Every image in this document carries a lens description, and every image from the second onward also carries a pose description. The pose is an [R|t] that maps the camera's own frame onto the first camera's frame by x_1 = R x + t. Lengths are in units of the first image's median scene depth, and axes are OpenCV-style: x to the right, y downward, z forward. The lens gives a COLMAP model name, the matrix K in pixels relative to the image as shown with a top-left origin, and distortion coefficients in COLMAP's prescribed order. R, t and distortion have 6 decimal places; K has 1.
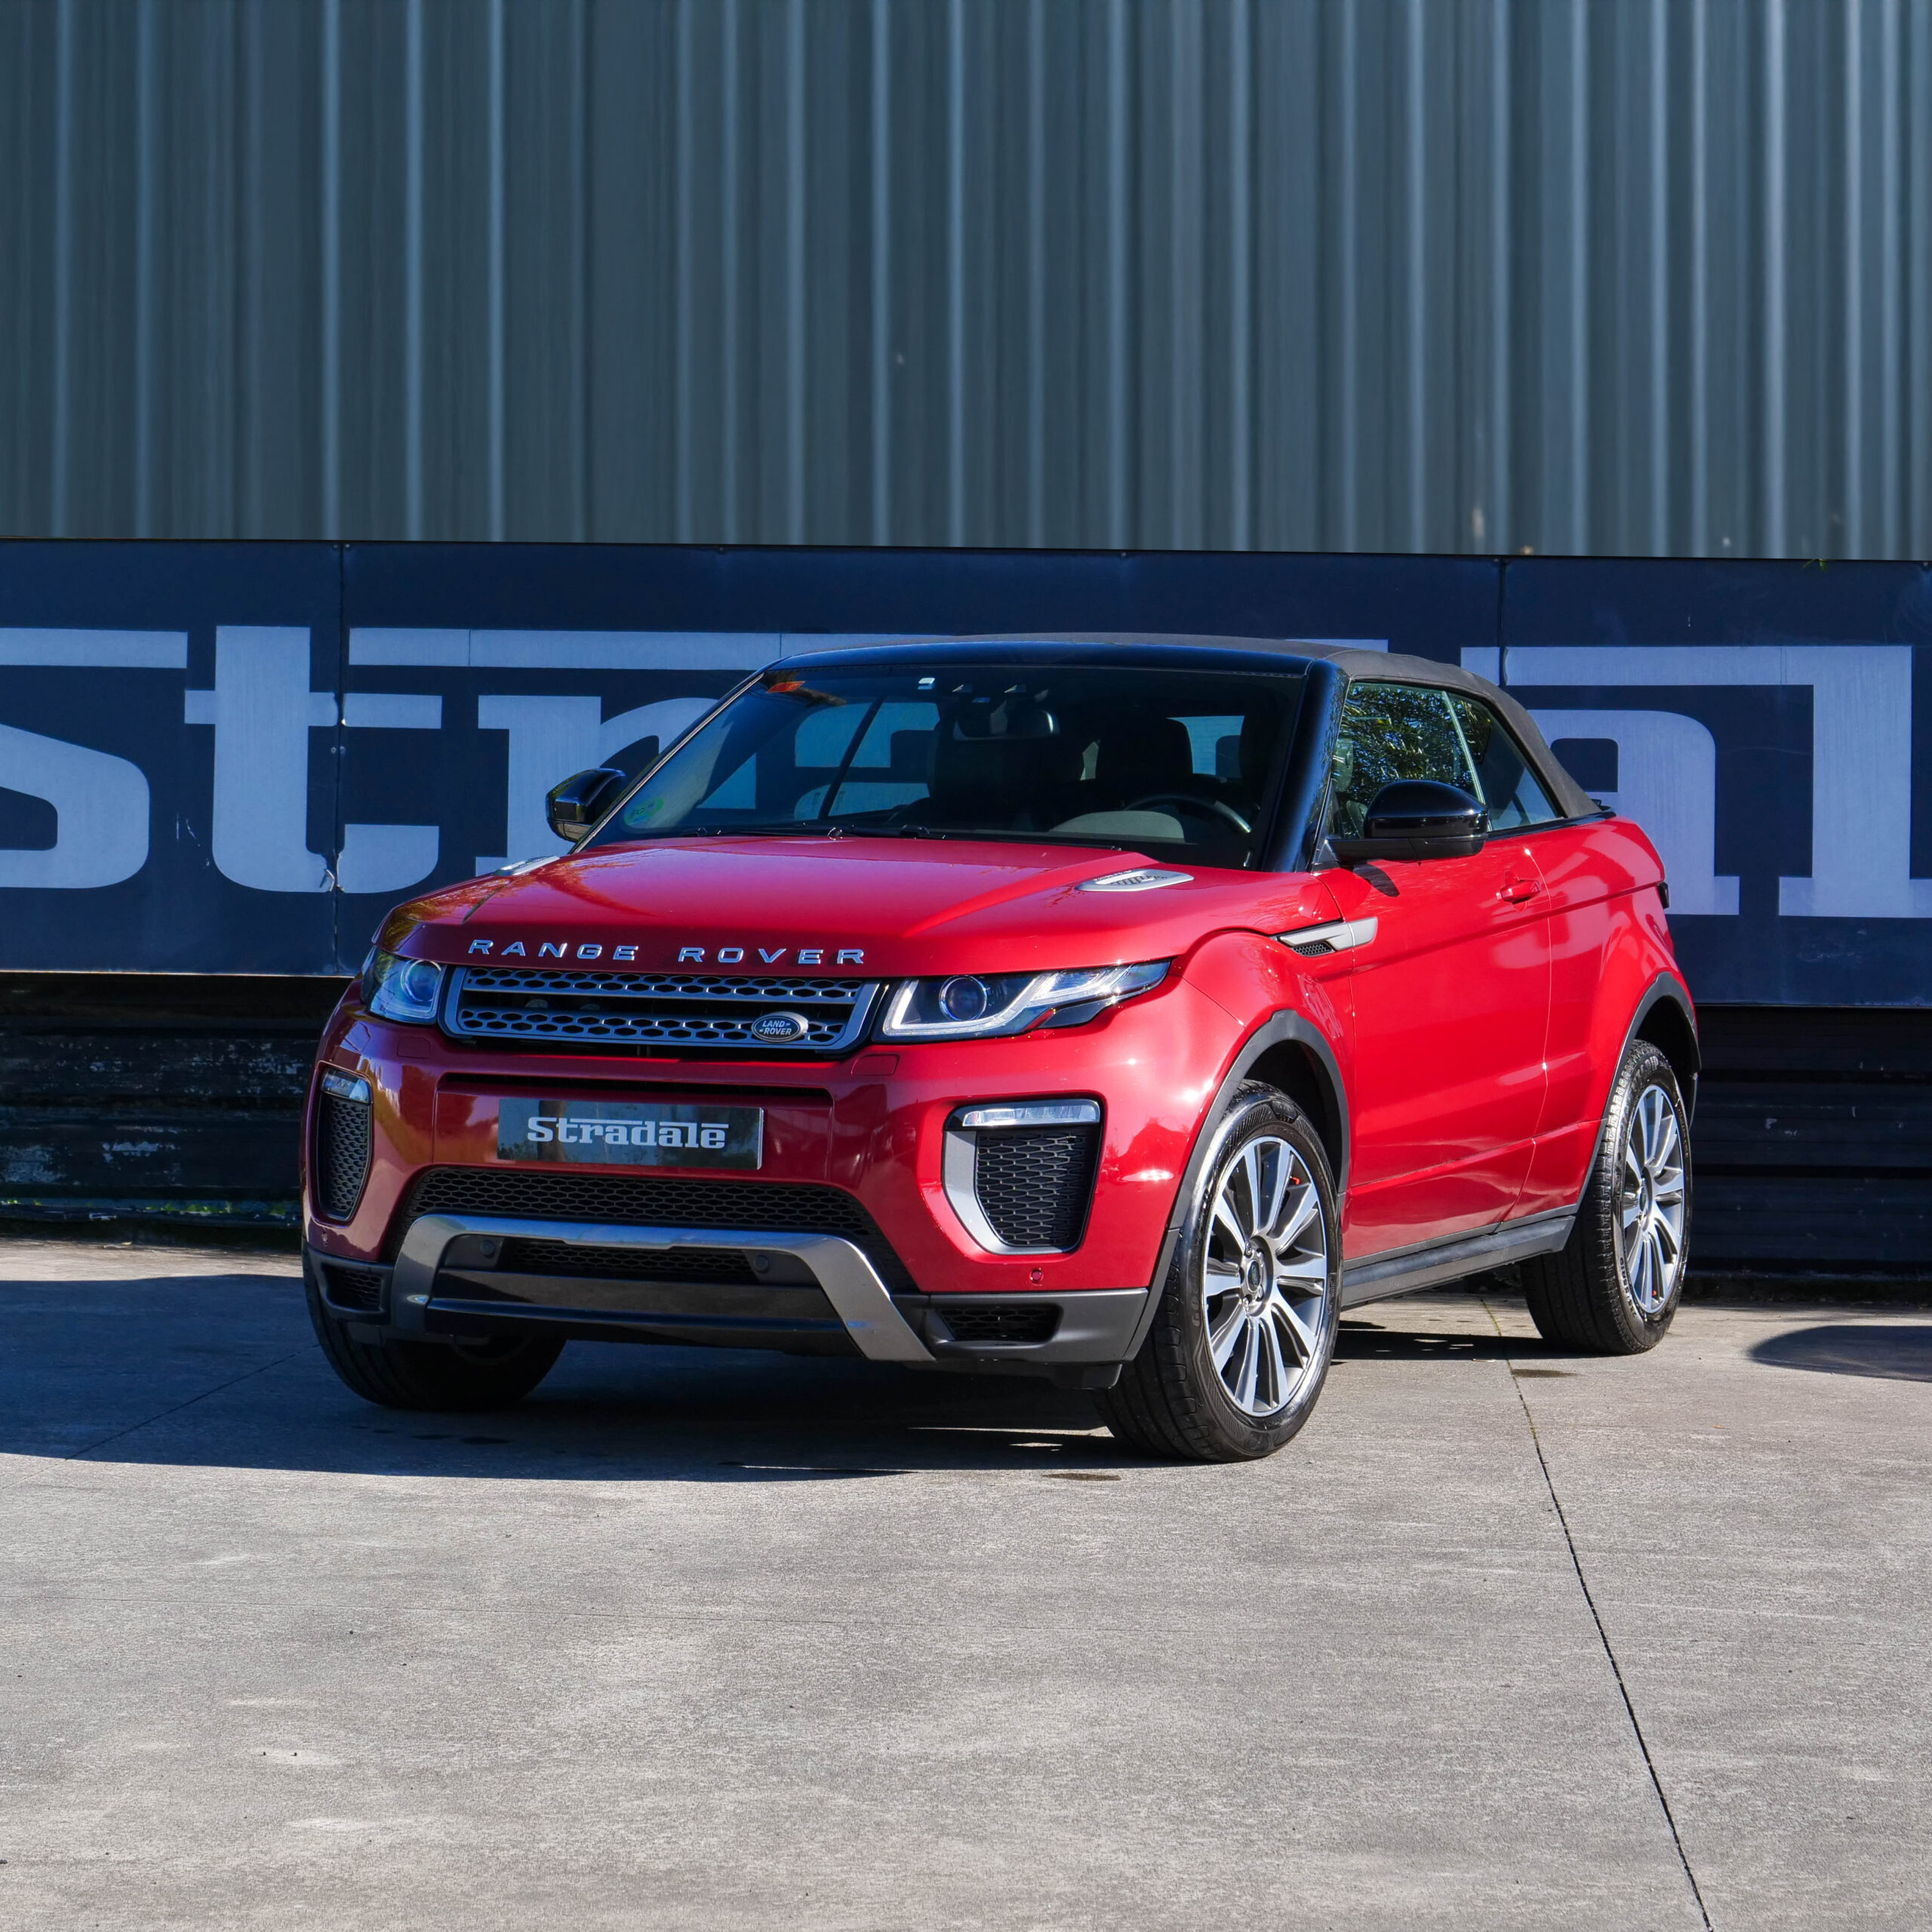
lens RADIAL K [[5425.9, 0, 882.3], [0, 5425.9, 1001.8], [0, 0, 1]] dist [0.003846, 0.000000]
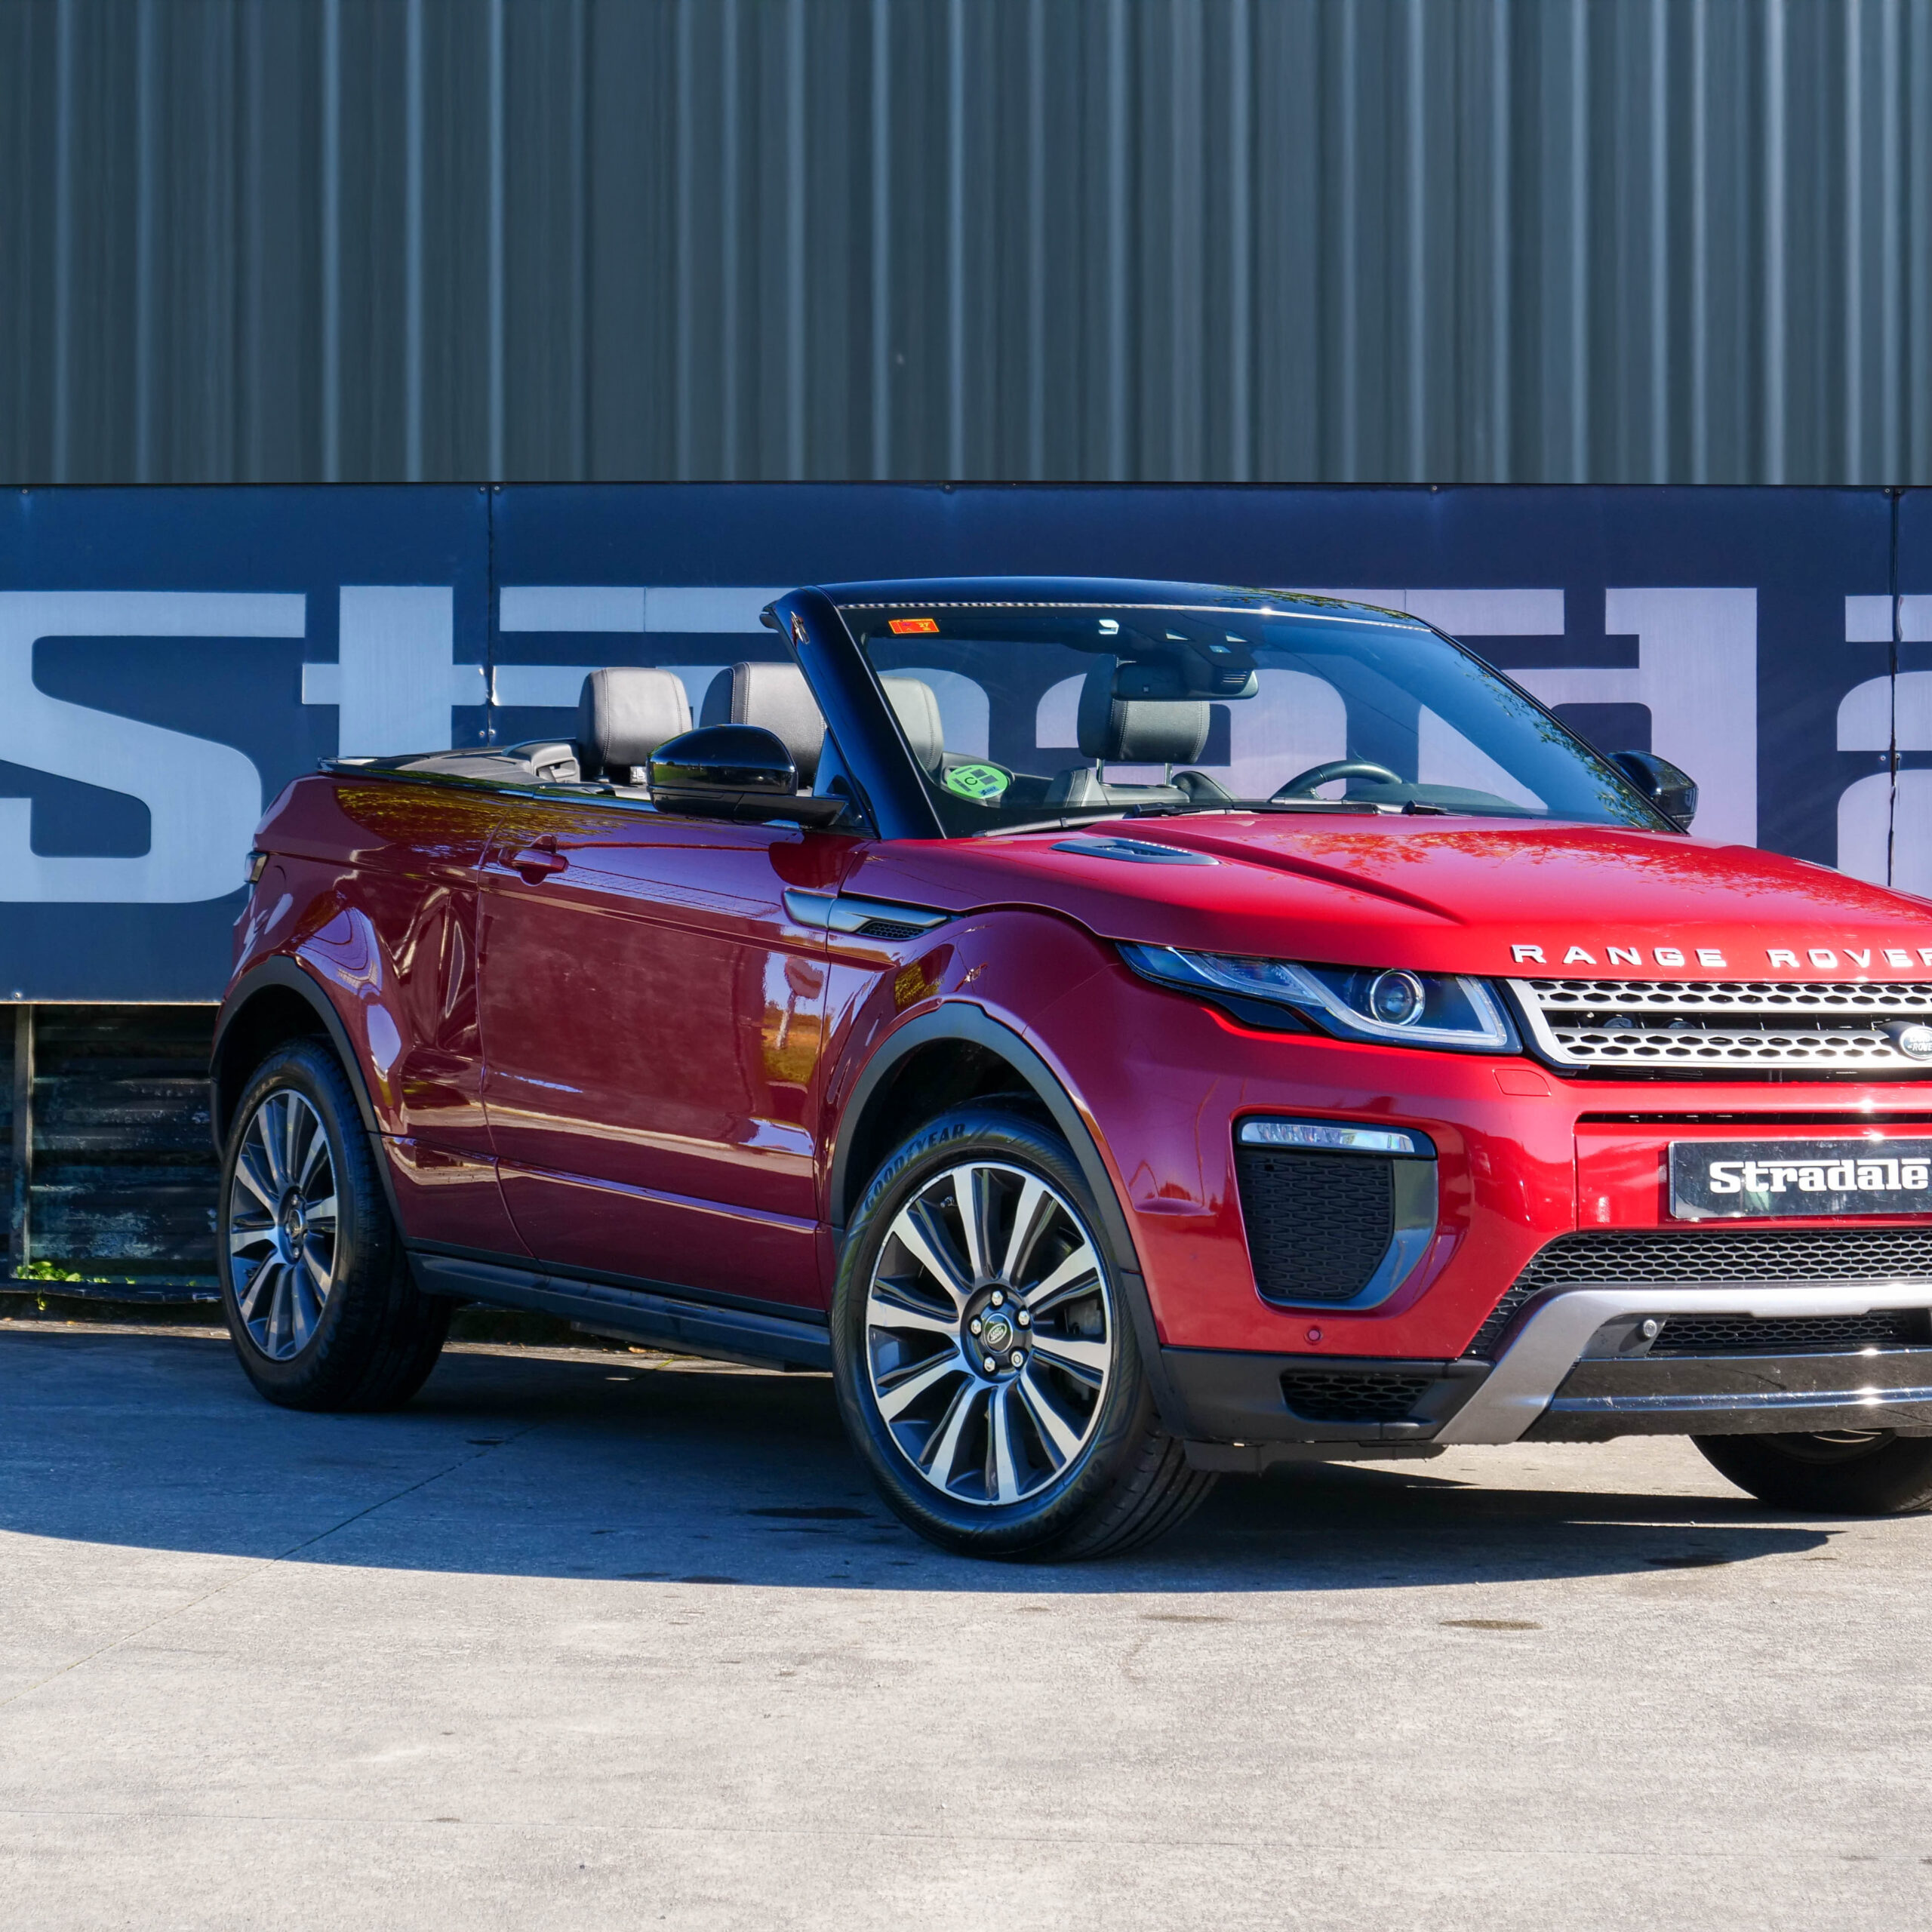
lens RADIAL K [[5721.0, 0, 941.6], [0, 5721.0, 1141.3], [0, 0, 1]] dist [0.000974, 0.000000]
pose [[0.999908, -0.007099, -0.011548, -0.029083], [0.007250, 0.999889, 0.013023, 0.007026], [0.011454, -0.013106, 0.999849, 0.171703]]
